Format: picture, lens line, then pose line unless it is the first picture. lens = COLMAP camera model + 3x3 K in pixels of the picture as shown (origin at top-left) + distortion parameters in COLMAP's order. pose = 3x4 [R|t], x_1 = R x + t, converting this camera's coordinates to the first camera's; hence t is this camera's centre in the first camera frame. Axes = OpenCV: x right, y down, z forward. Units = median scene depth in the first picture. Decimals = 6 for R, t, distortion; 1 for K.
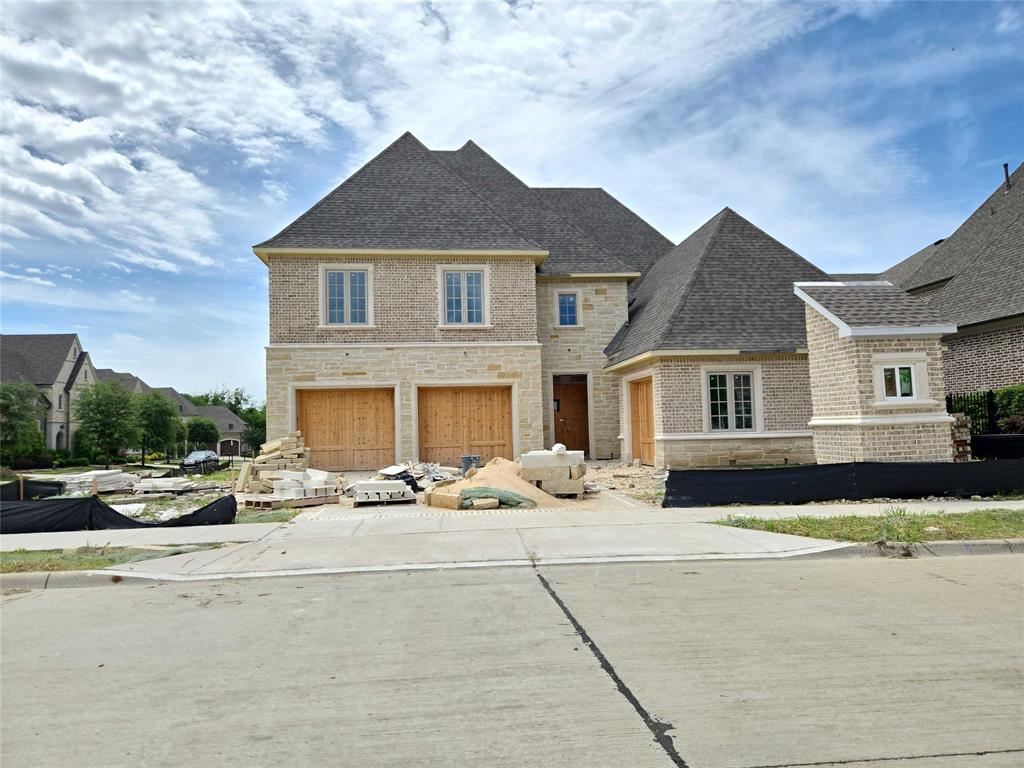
lens RADIAL K [[689.4, 0, 505.0], [0, 689.4, 381.5], [0, 0, 1]] dist [0.047808, -0.021178]
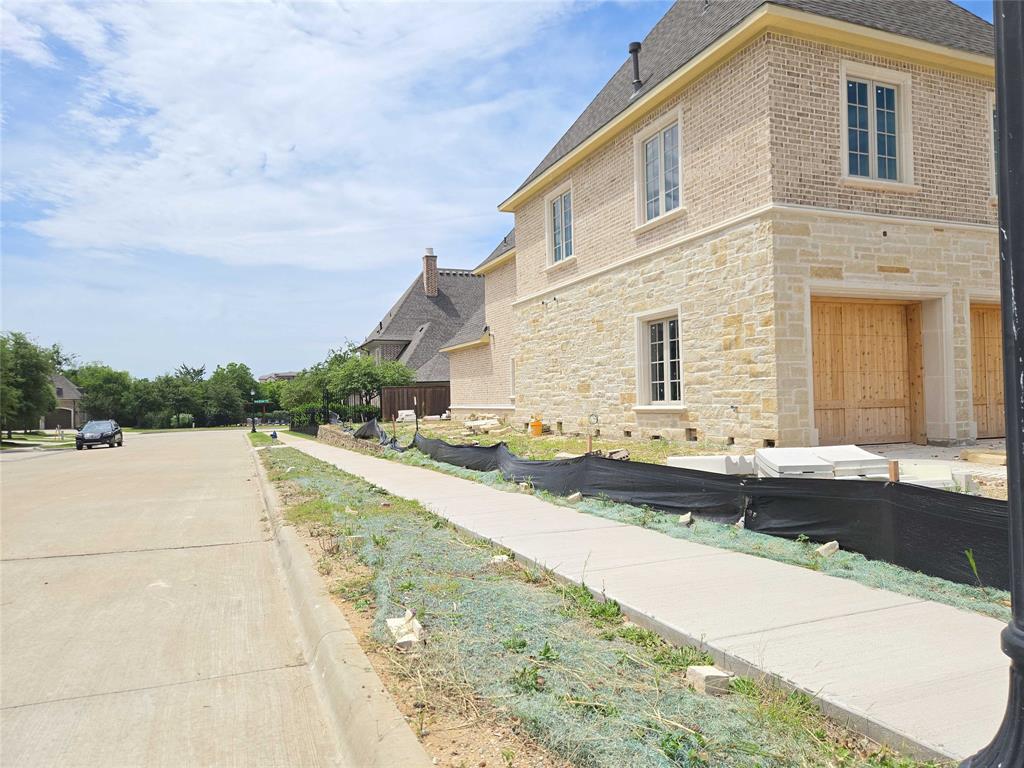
lens RADIAL K [[689.4, 0, 515.8], [0, 689.4, 385.0], [0, 0, 1]] dist [0.047808, -0.021178]
pose [[0.962779, 0.011547, 0.270043, -0.652088], [-0.024051, 0.998784, 0.043041, 0.063220], [-0.269218, -0.047934, 0.961886, 0.534064]]
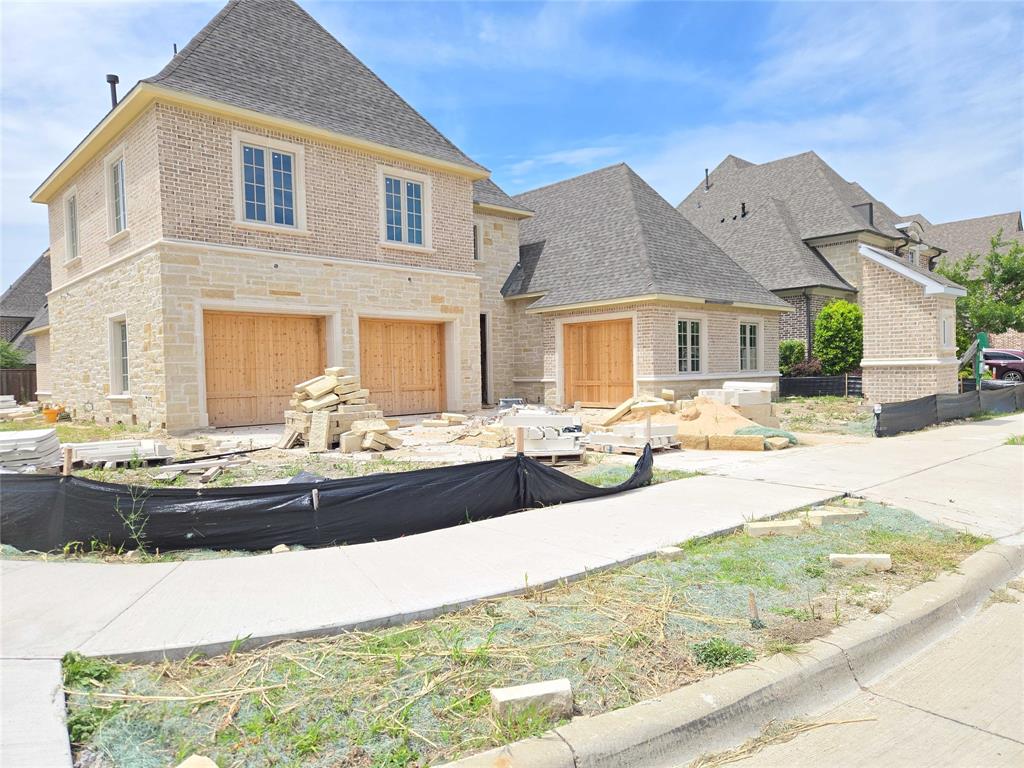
lens RADIAL K [[689.4, 0, 516.0], [0, 689.4, 388.6], [0, 0, 1]] dist [0.047808, -0.021178]
pose [[0.797479, -0.003814, 0.603335, -0.465277], [-0.044239, 0.996919, 0.064776, 0.030980], [-0.601723, -0.078349, 0.794853, 0.248617]]
